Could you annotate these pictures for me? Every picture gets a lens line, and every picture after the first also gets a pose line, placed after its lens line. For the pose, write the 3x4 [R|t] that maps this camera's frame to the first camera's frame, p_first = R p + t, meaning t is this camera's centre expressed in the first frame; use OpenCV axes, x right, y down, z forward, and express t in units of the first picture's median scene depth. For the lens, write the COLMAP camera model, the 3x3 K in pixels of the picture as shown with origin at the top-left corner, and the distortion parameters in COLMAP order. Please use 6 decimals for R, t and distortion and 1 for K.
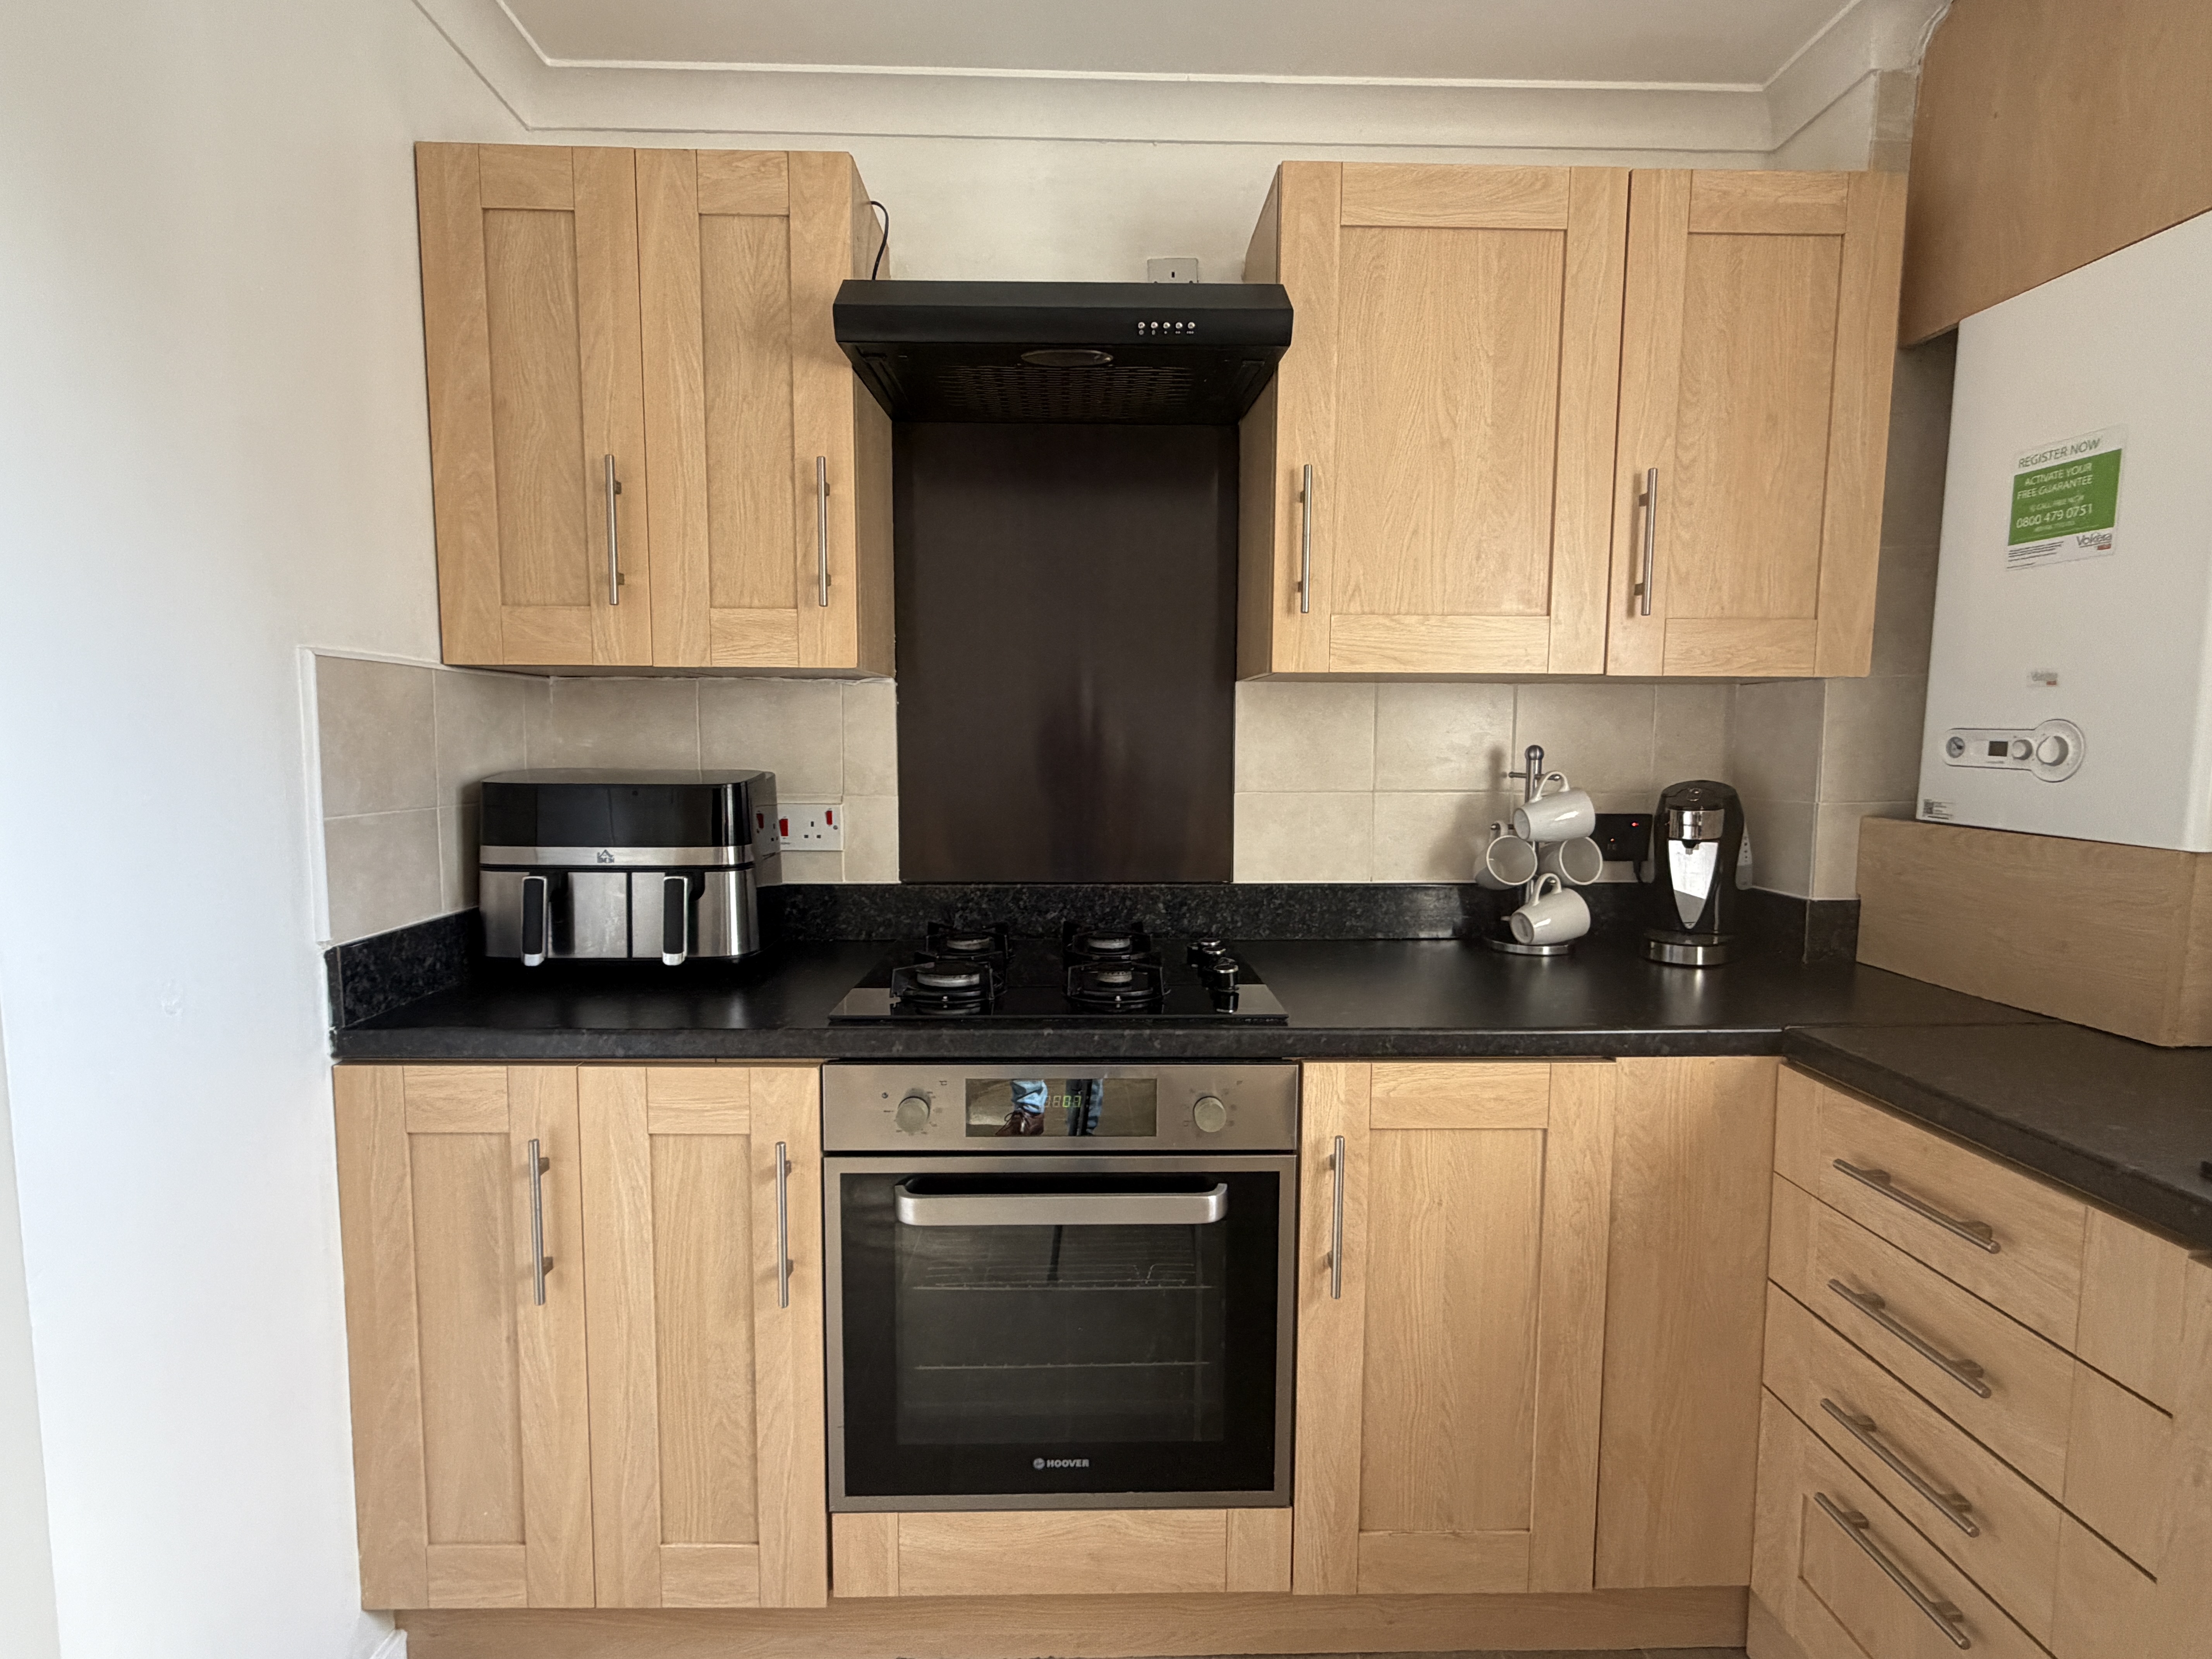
lens RADIAL K [[1030.3, 0, 1106.3], [0, 1030.3, 826.2], [0, 0, 1]] dist [0.000836, -0.000020]
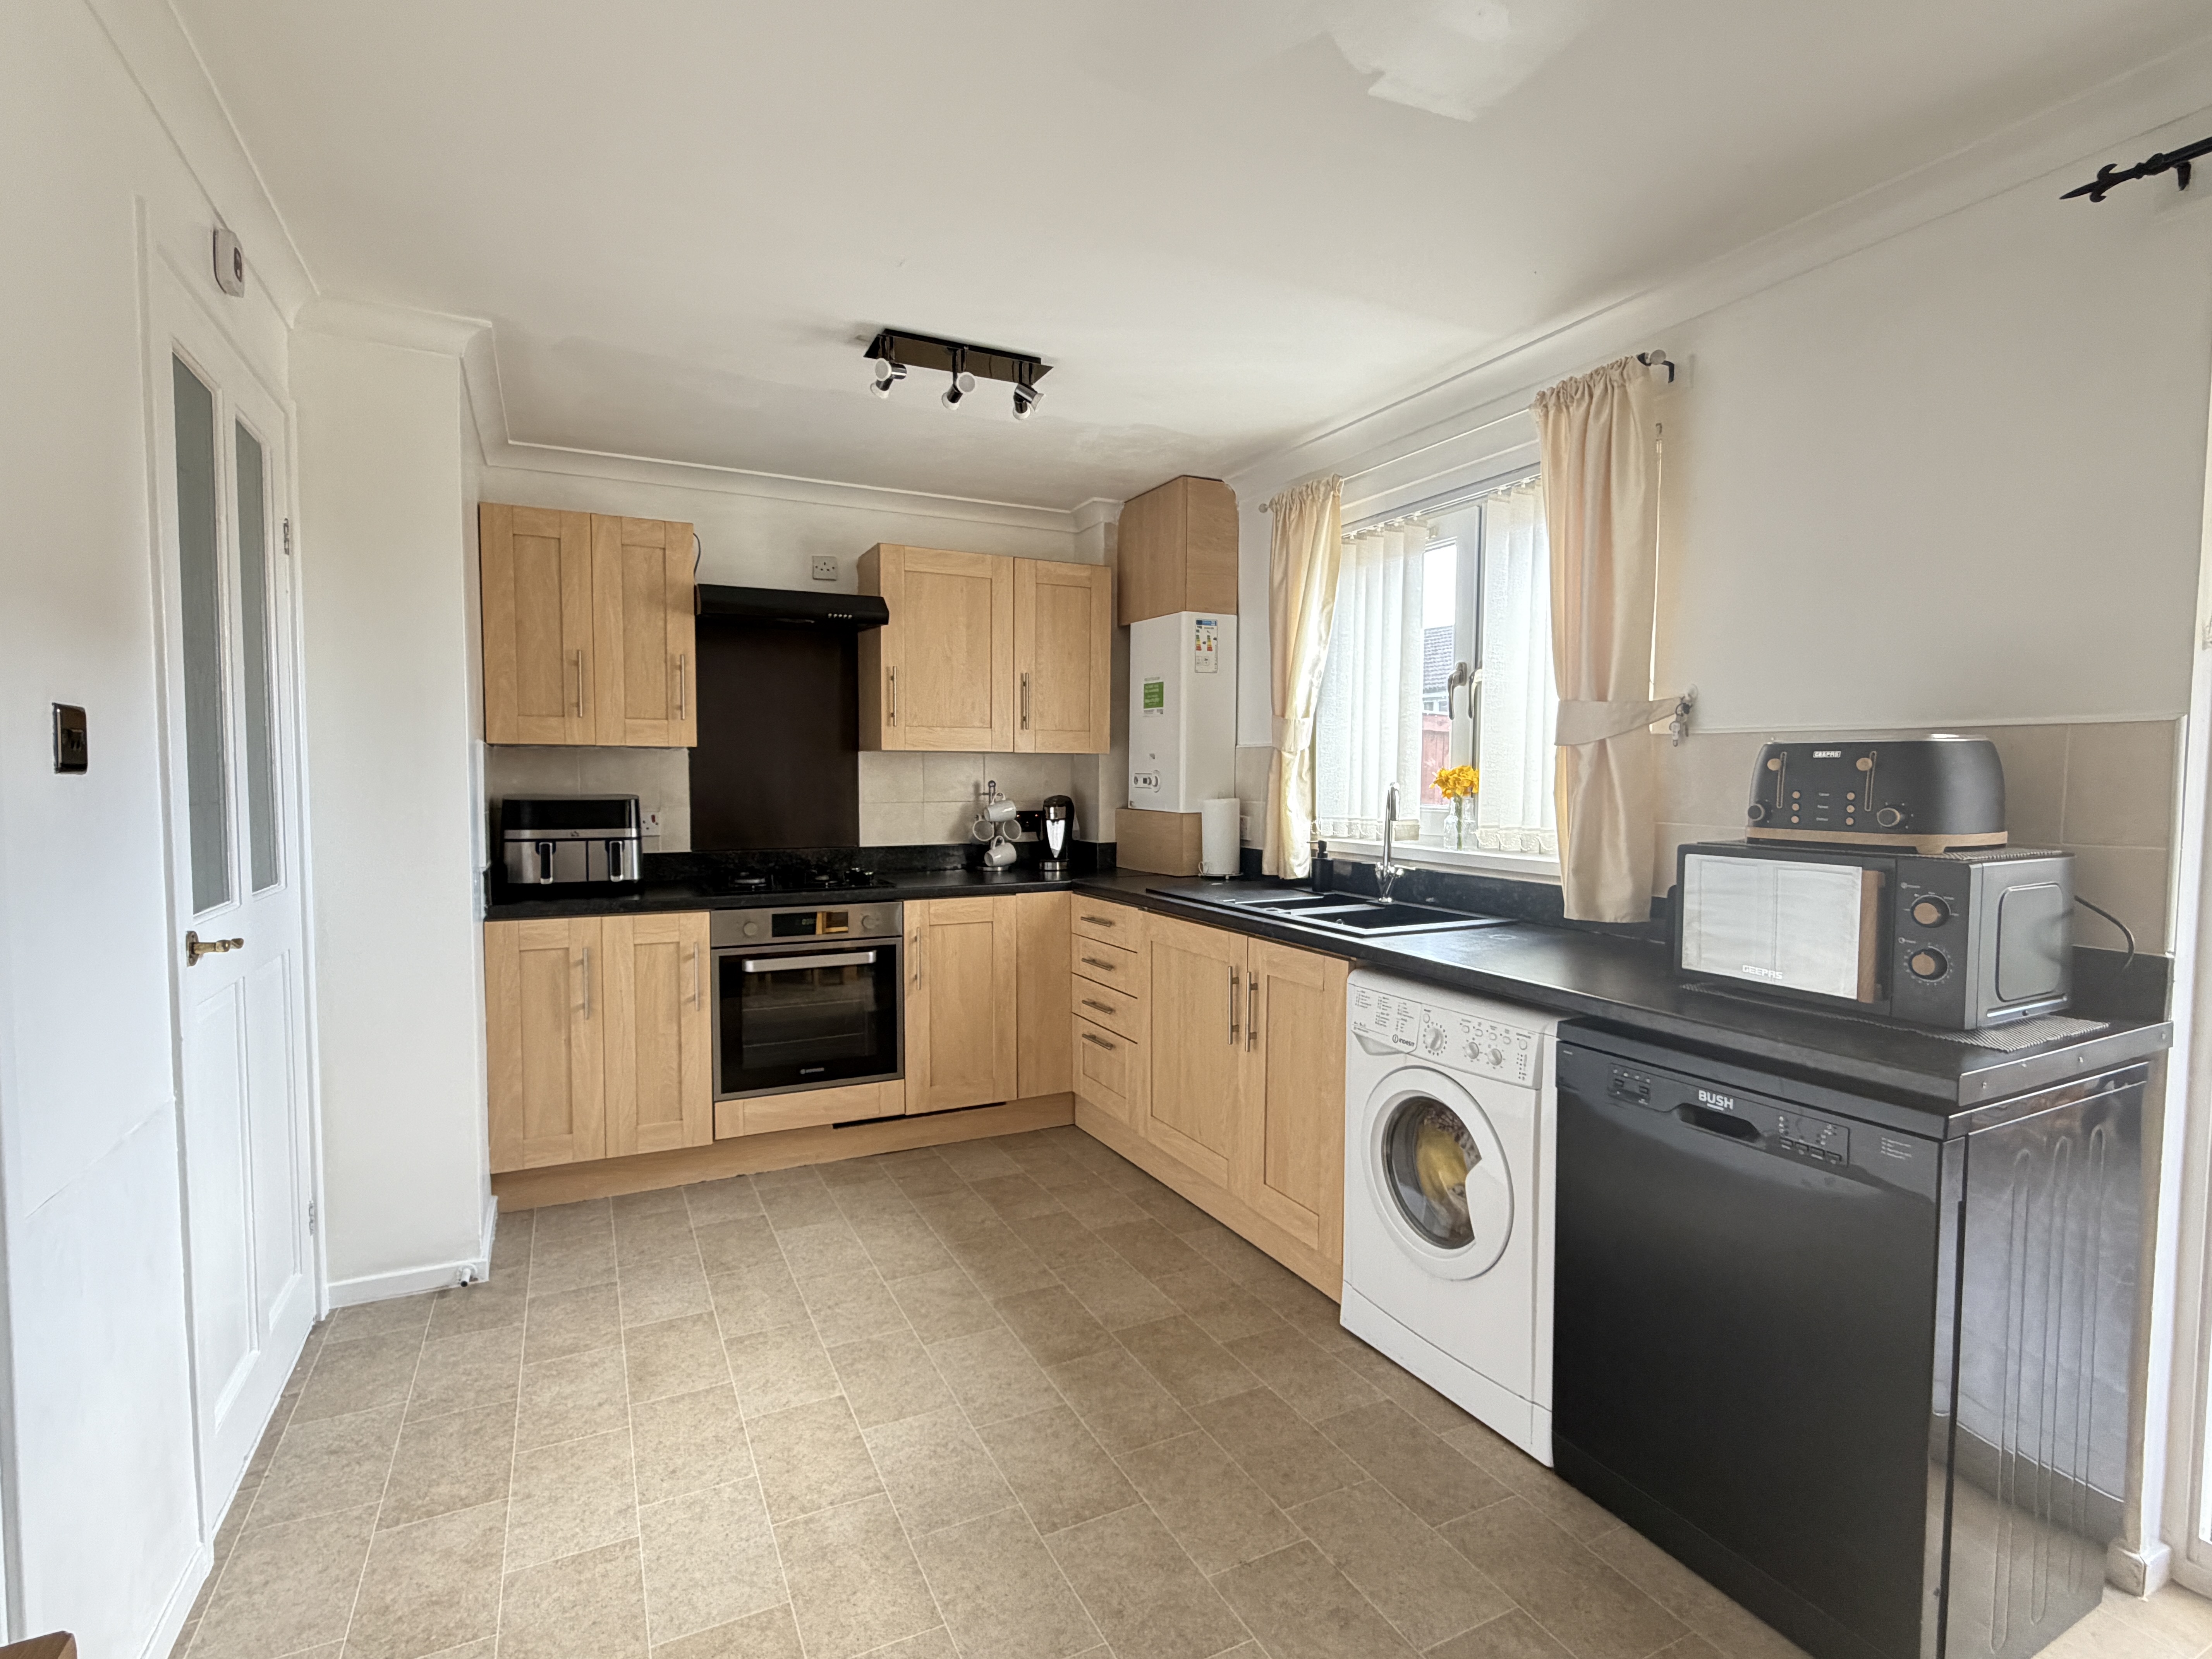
lens RADIAL K [[1030.3, 0, 1106.3], [0, 1030.3, 826.2], [0, 0, 1]] dist [0.000836, -0.000020]
pose [[0.901040, -0.023172, 0.433117, -0.424008], [0.040206, 0.998735, -0.030210, 0.124122], [-0.431869, 0.044634, 0.900831, -1.419785]]
